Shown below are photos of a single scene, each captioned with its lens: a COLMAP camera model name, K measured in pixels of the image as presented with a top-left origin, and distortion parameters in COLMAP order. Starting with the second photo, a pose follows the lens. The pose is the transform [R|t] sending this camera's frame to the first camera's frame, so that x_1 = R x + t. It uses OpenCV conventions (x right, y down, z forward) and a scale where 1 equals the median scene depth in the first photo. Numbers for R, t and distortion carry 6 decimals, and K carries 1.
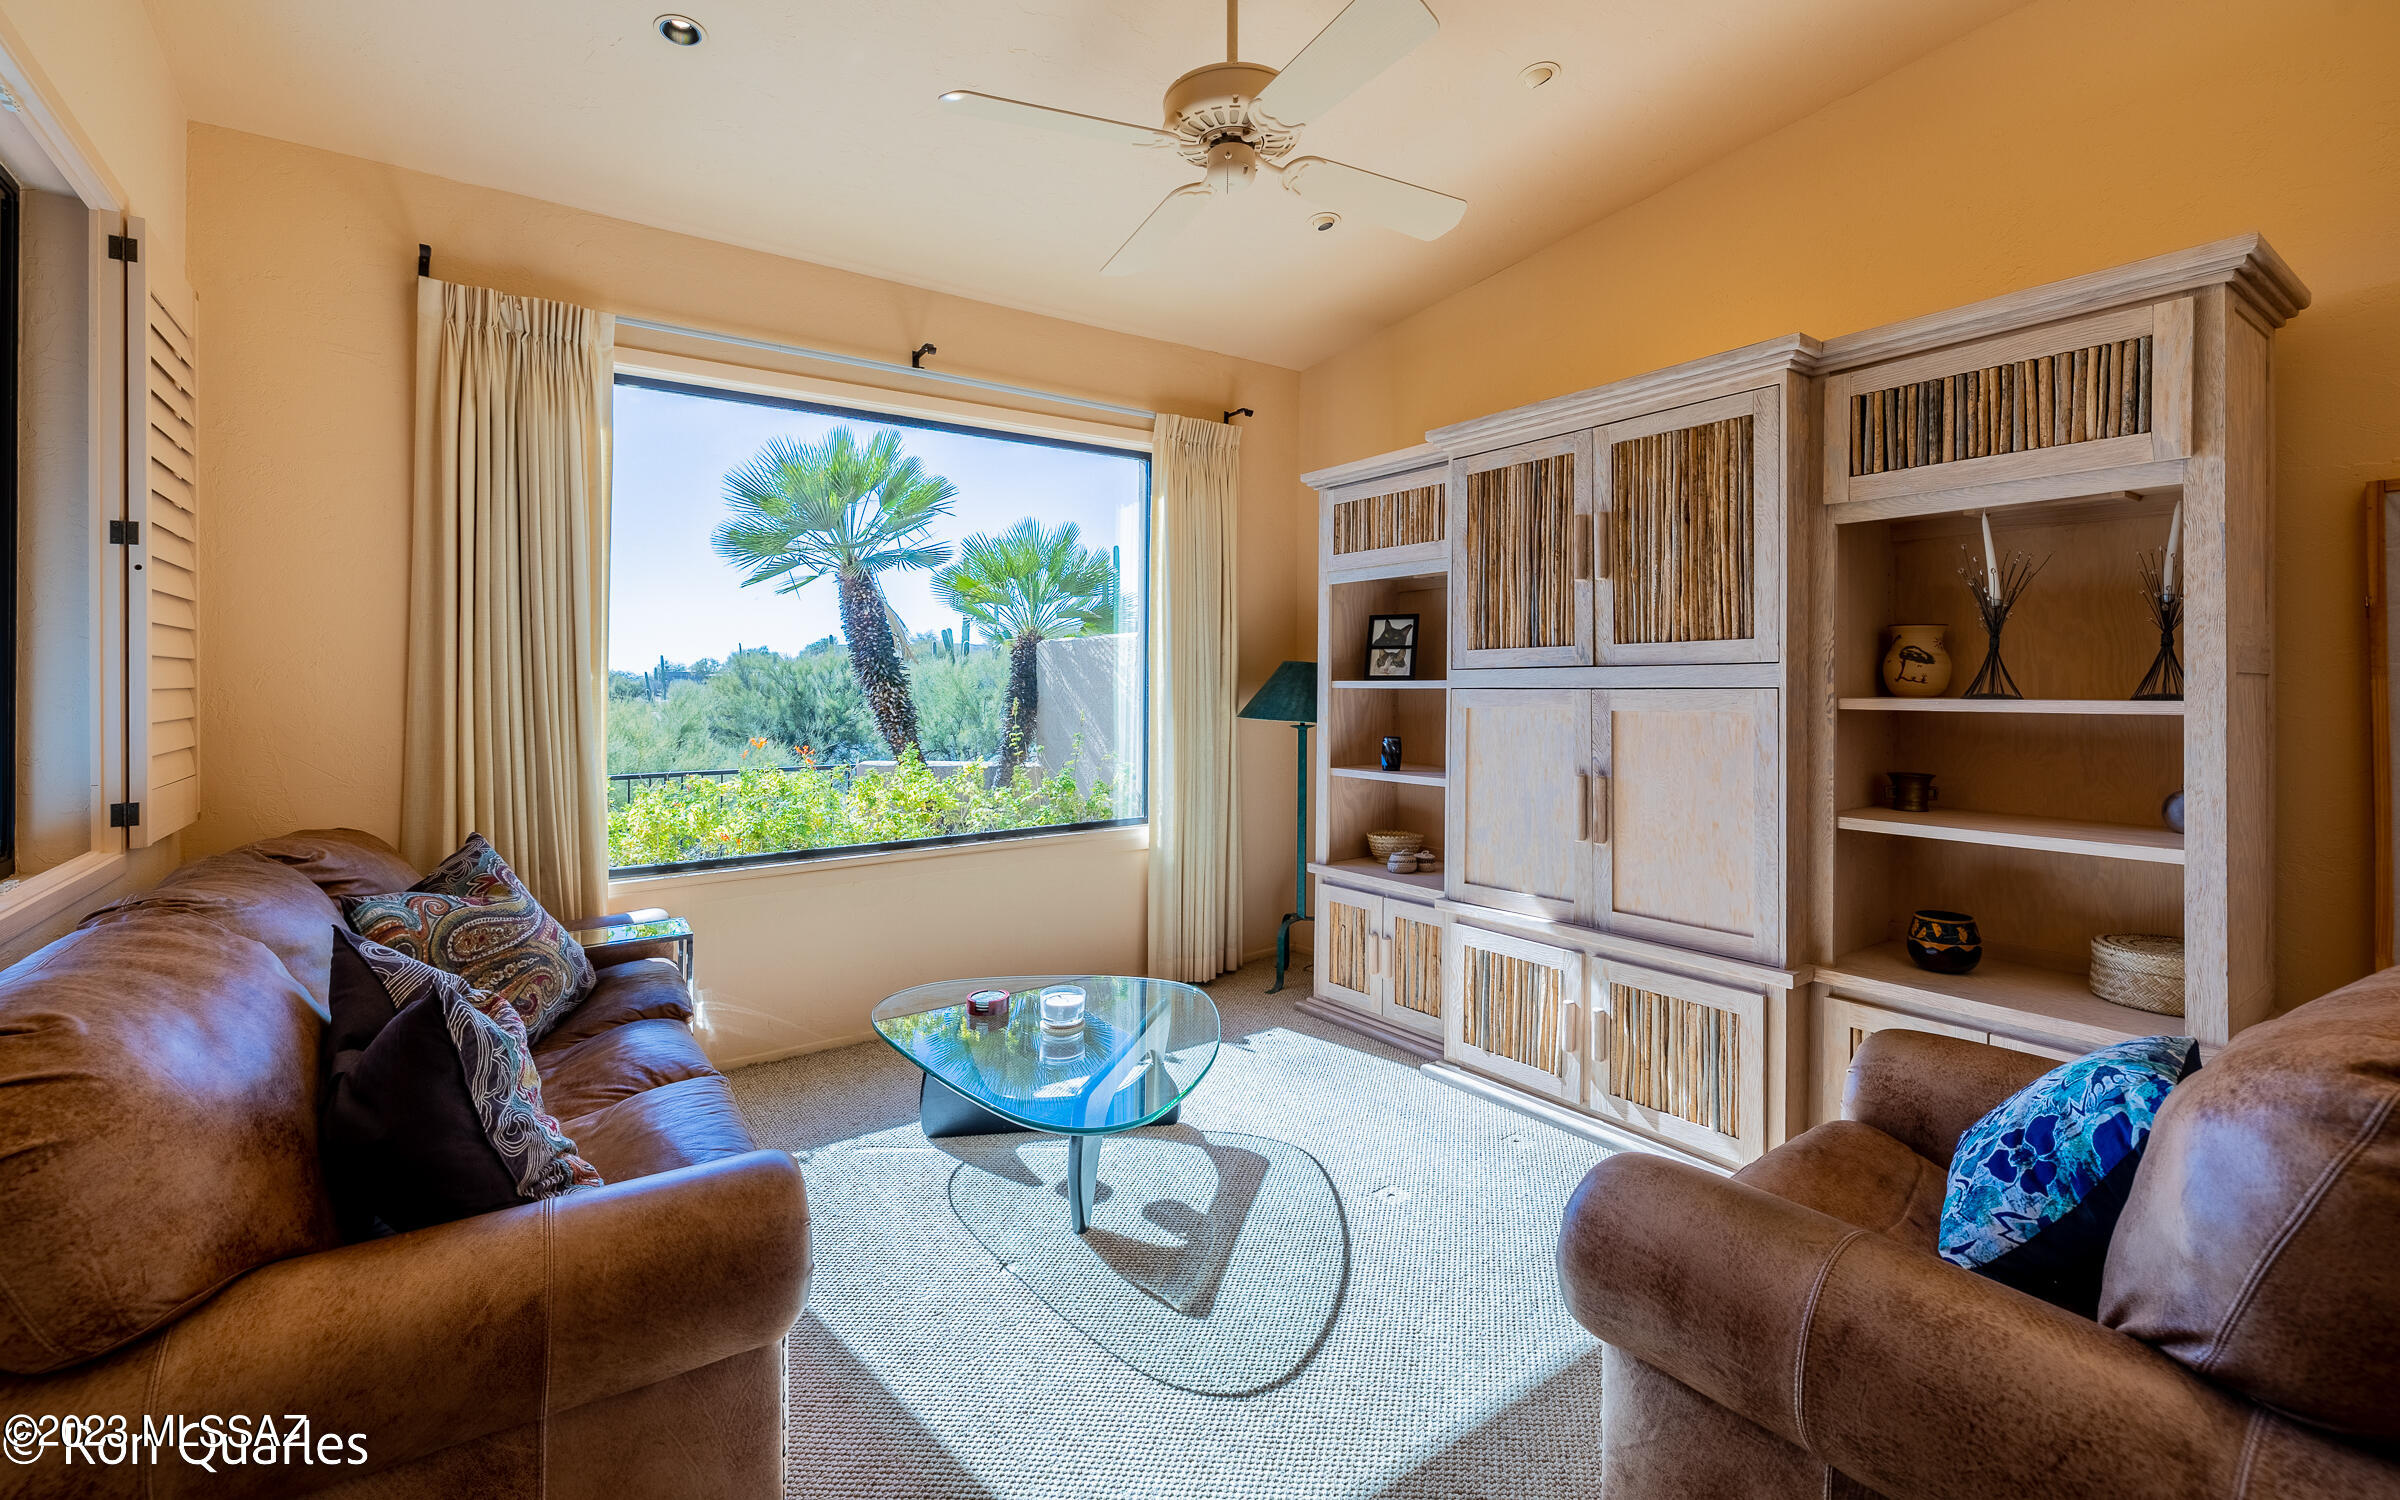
lens RADIAL K [[1018.3, 0, 1158.9], [0, 1018.3, 685.5], [0, 0, 1]] dist [-0.001625, -0.000481]
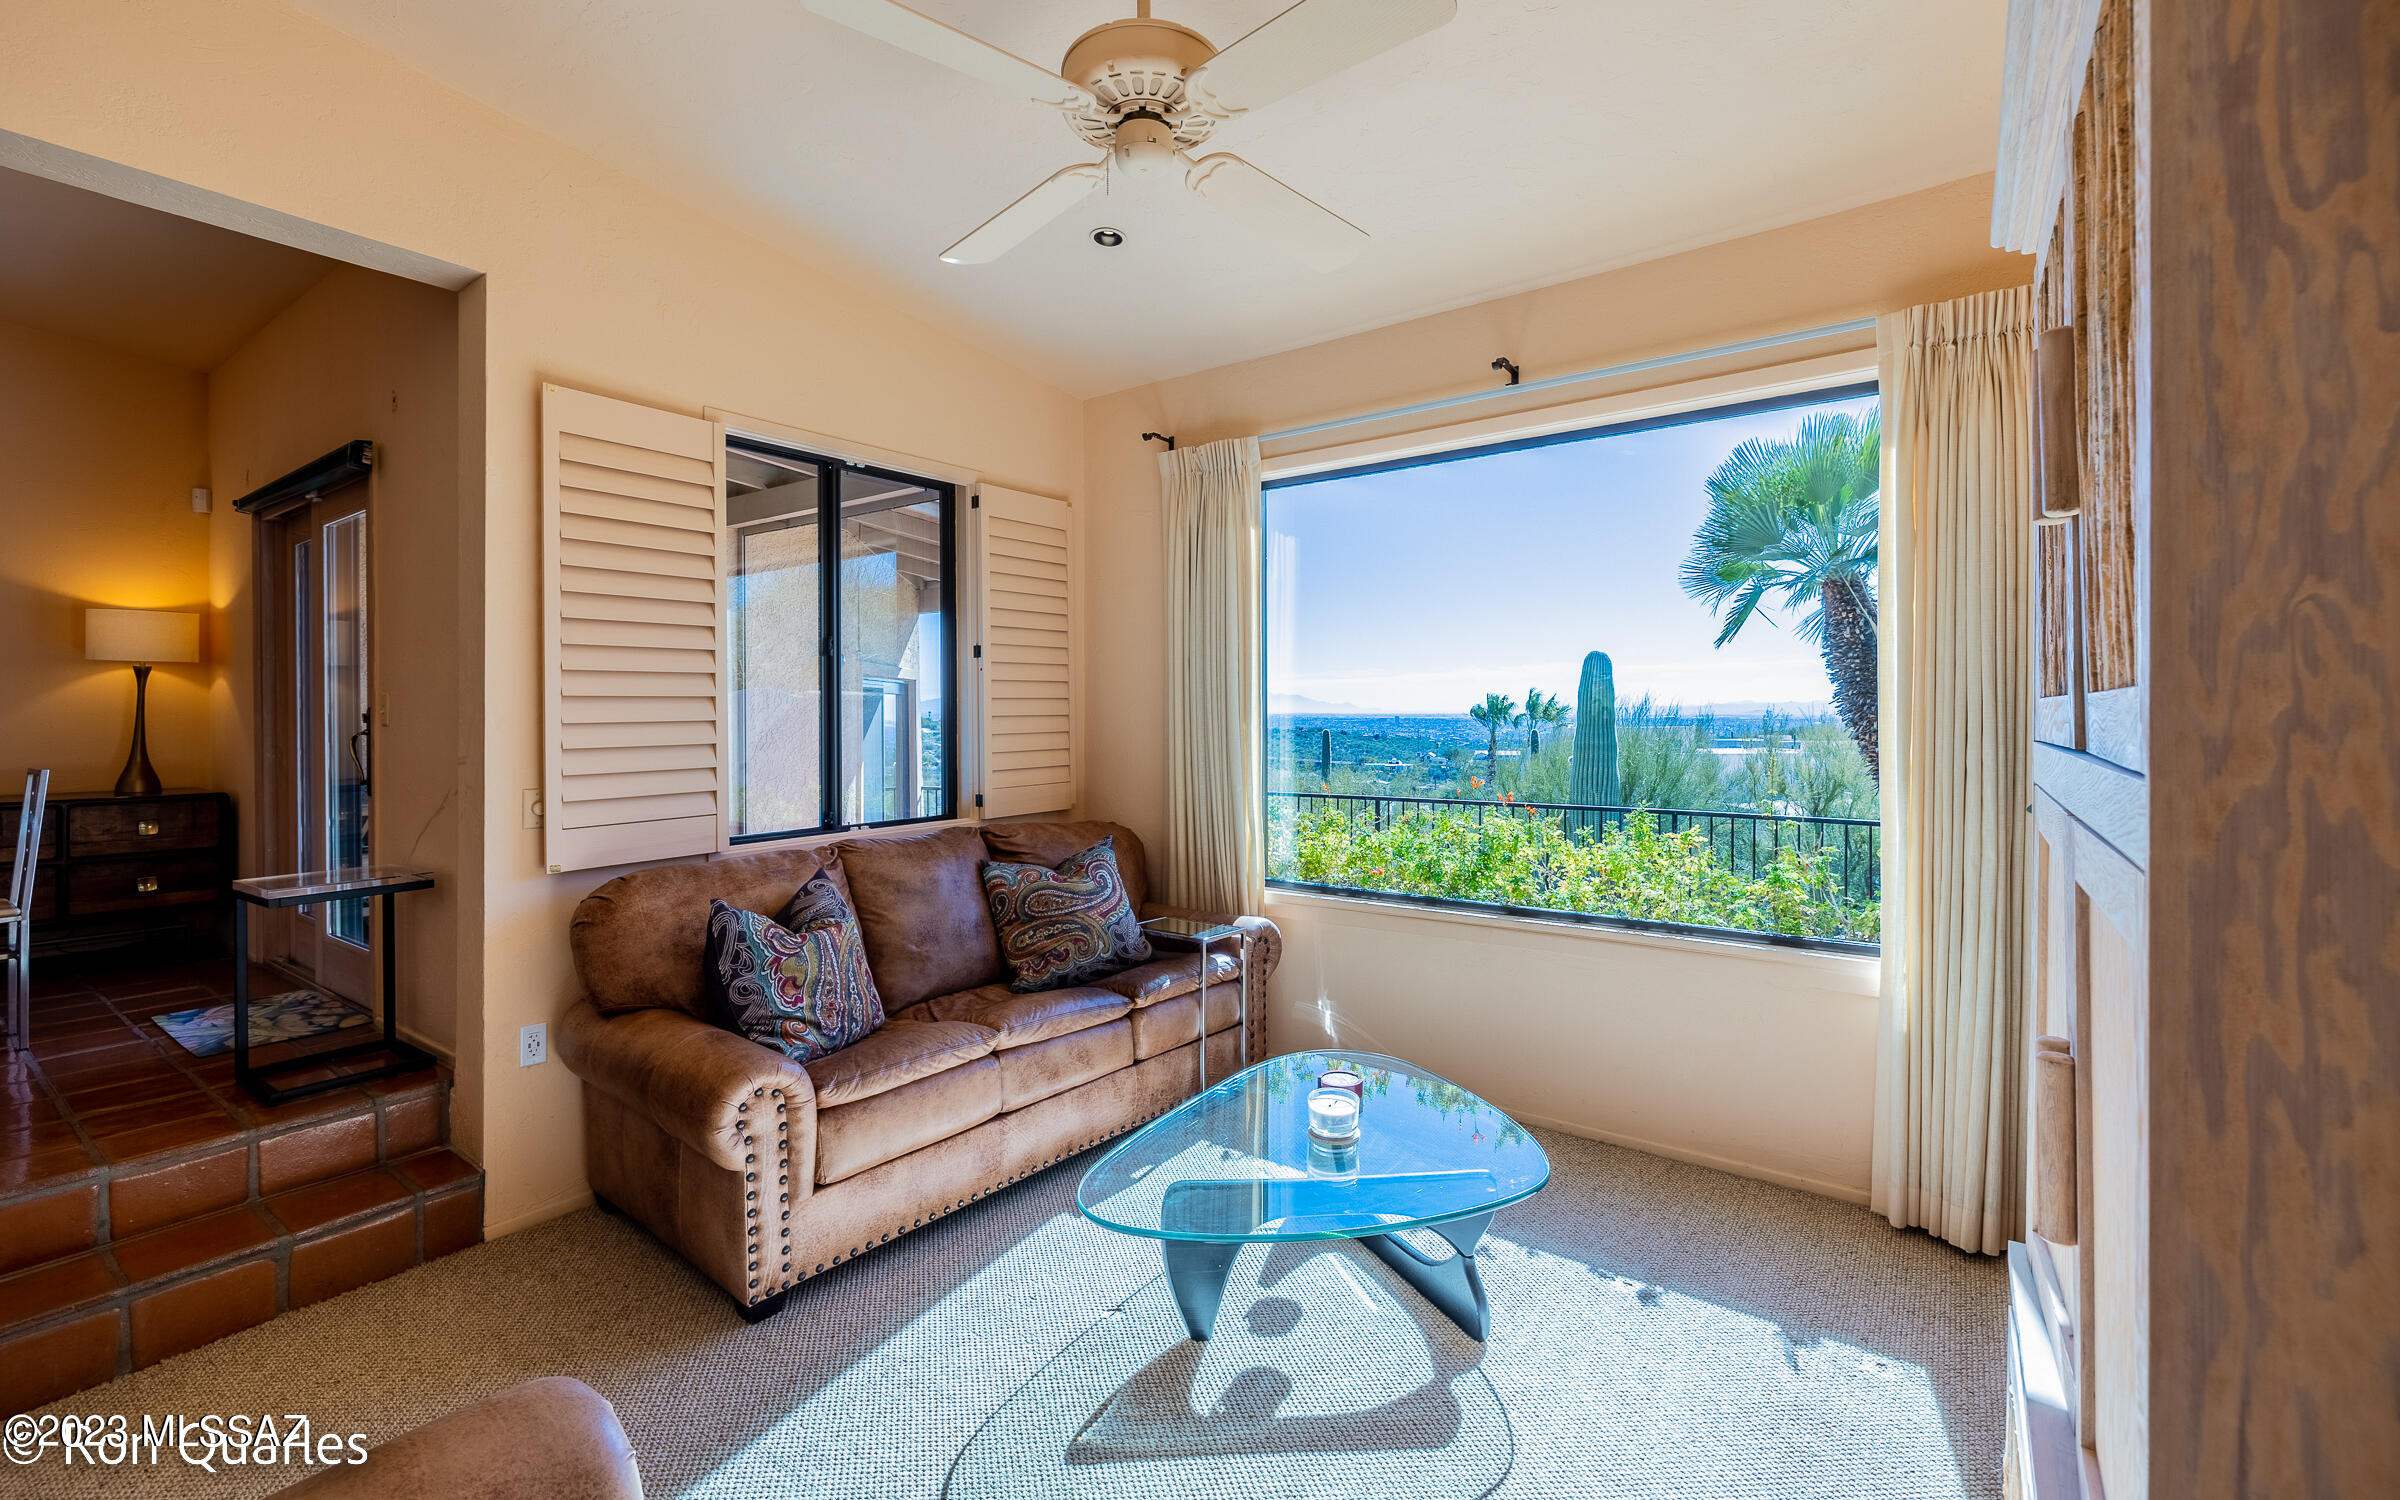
lens RADIAL K [[1018.3, 0, 1253.4], [0, 1018.3, 714.4], [0, 0, 1]] dist [-0.001625, -0.000481]
pose [[0.334353, 0.003570, -0.942441, 0.496562], [-0.000835, 0.999994, 0.003492, -0.021432], [0.942448, -0.000381, 0.334353, 0.451212]]
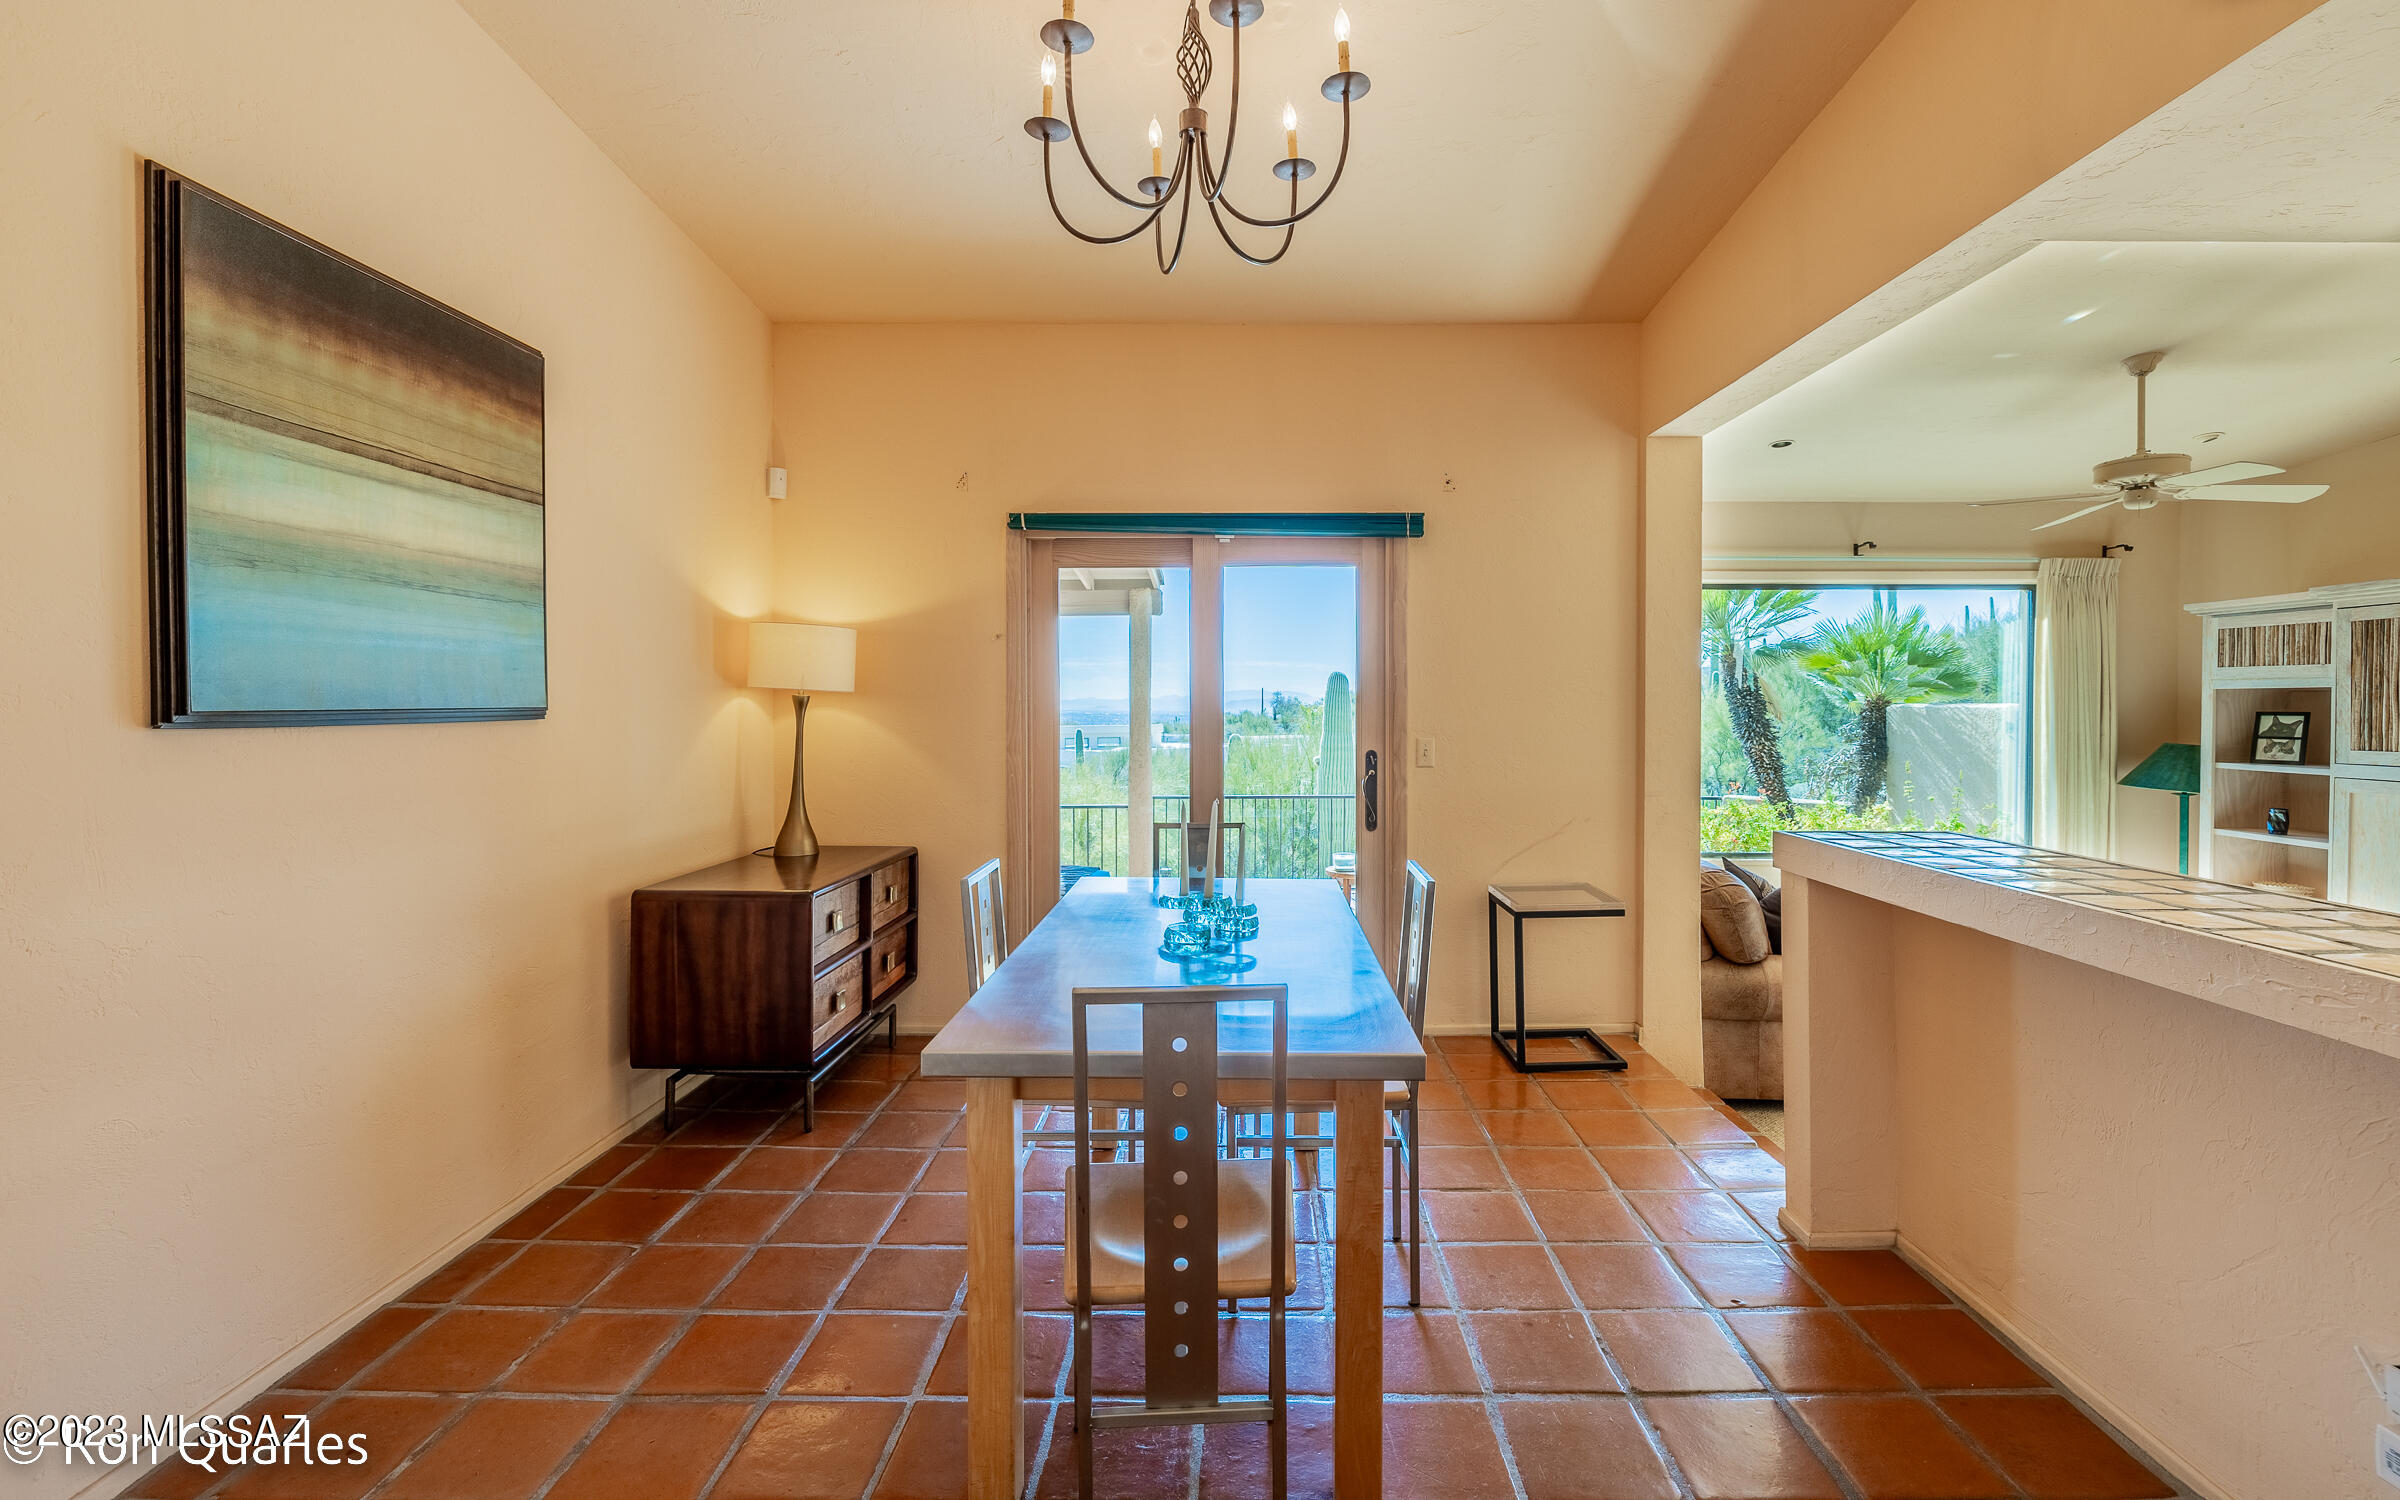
lens RADIAL K [[1018.3, 0, 1231.0], [0, 1018.3, 697.1], [0, 0, 1]] dist [-0.001625, -0.000481]
pose [[0.822666, 0.004825, -0.568504, -0.133316], [-0.010797, 0.999916, -0.007137, -0.066753], [0.568422, 0.012010, 0.822649, -0.819733]]
